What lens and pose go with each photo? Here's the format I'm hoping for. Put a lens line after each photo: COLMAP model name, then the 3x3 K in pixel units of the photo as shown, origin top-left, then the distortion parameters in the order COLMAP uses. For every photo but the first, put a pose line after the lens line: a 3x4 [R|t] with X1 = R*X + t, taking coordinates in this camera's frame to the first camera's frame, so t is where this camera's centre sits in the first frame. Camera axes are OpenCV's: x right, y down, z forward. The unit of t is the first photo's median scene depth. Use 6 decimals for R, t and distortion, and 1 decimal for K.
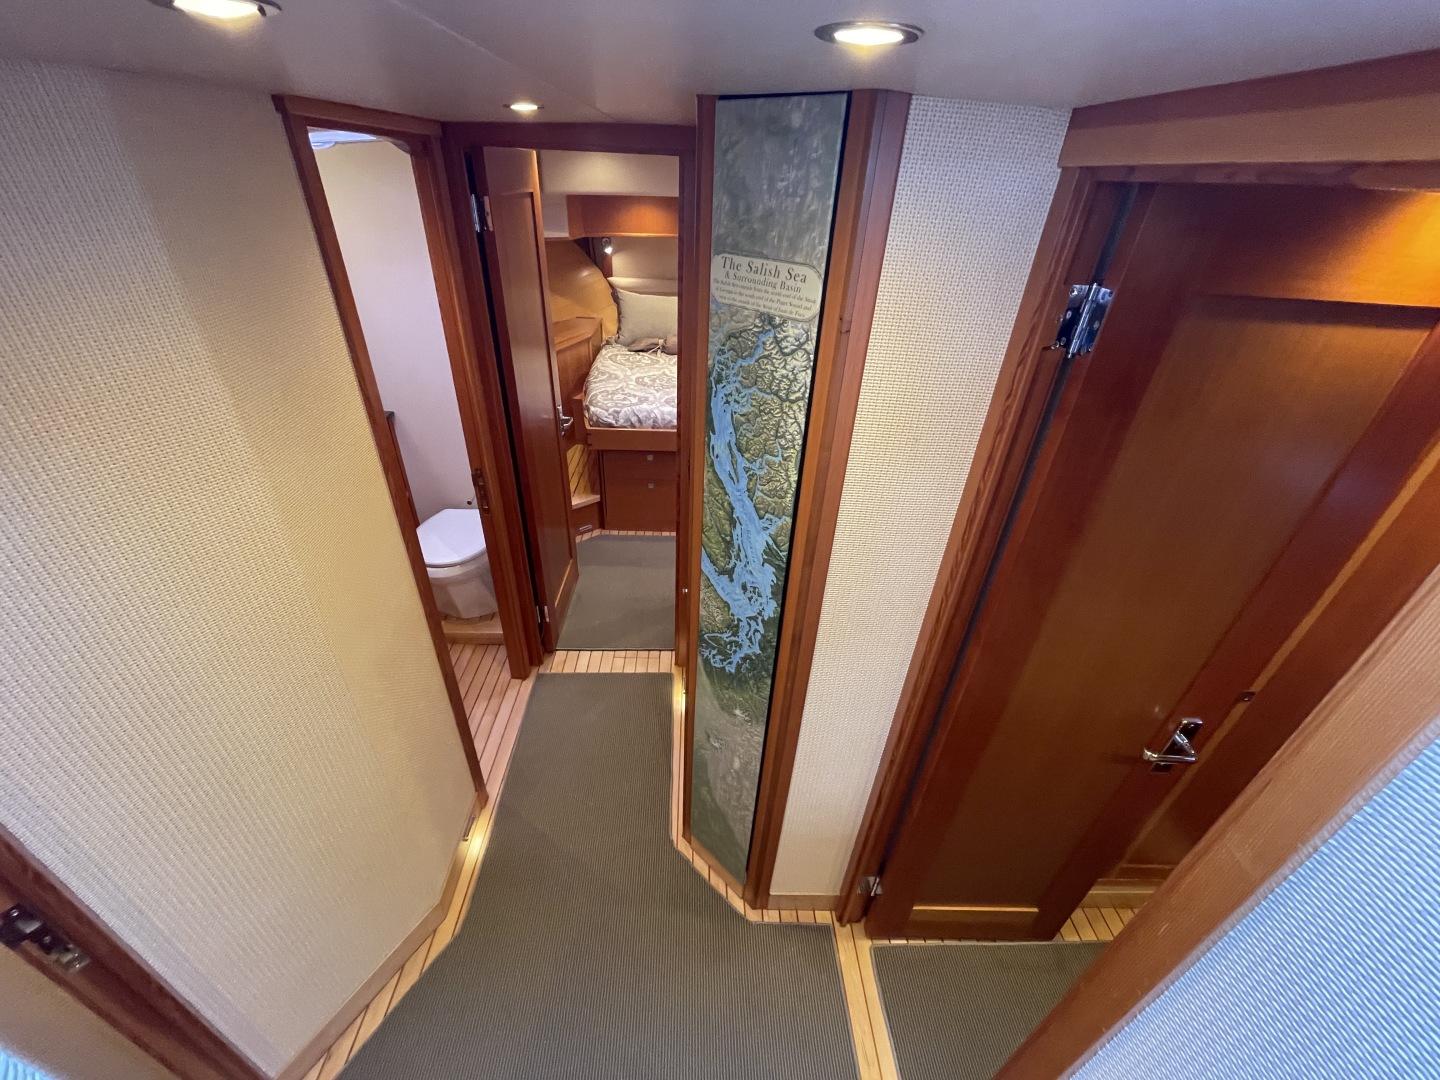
lens RADIAL K [[576.2, 0, 716.7], [0, 576.2, 545.1], [0, 0, 1]] dist [-0.004821, -0.000077]
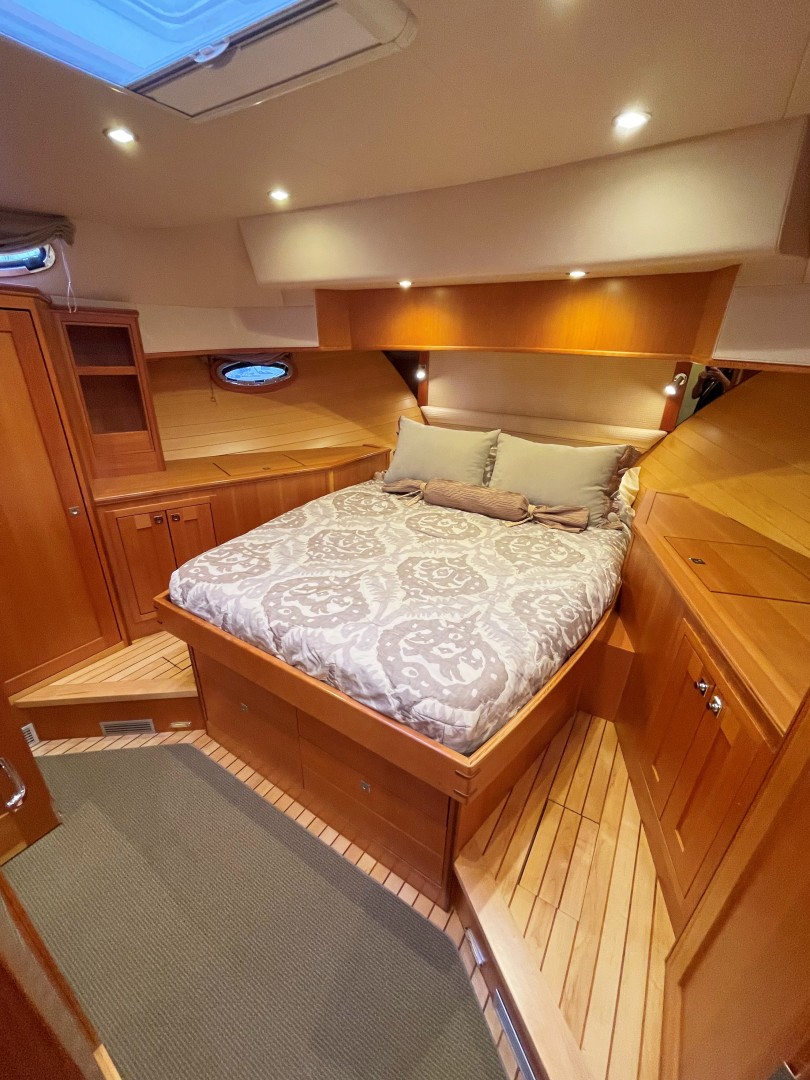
lens RADIAL K [[432.1, 0, 402.1], [0, 432.1, 541.3], [0, 0, 1]] dist [-0.004821, -0.000077]
pose [[0.827098, 0.209823, -0.521425, 0.187516], [-0.298236, 0.950171, -0.090718, -0.234789], [0.476408, 0.230540, 0.848461, 0.553558]]
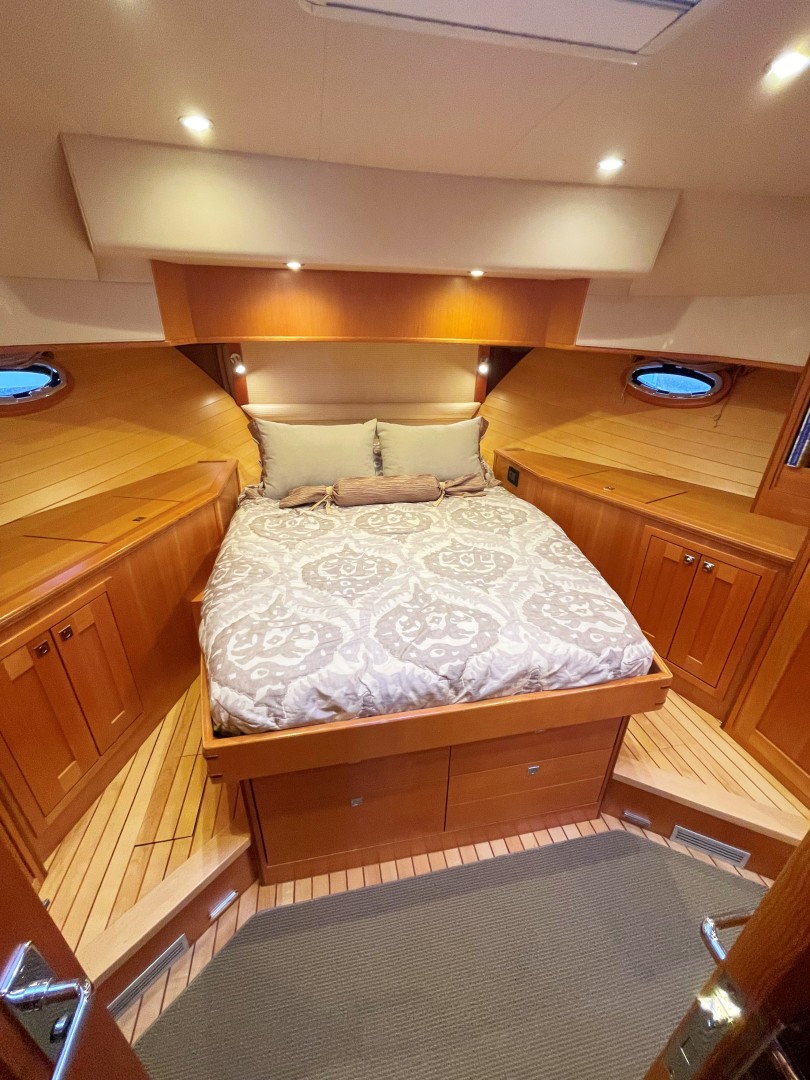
lens RADIAL K [[432.1, 0, 405.2], [0, 432.1, 540.9], [0, 0, 1]] dist [-0.004821, -0.000077]
pose [[0.985282, -0.096985, 0.140758, -0.088451], [0.114803, 0.985551, -0.124535, -0.227680], [-0.126646, 0.138862, 0.982180, 0.515316]]
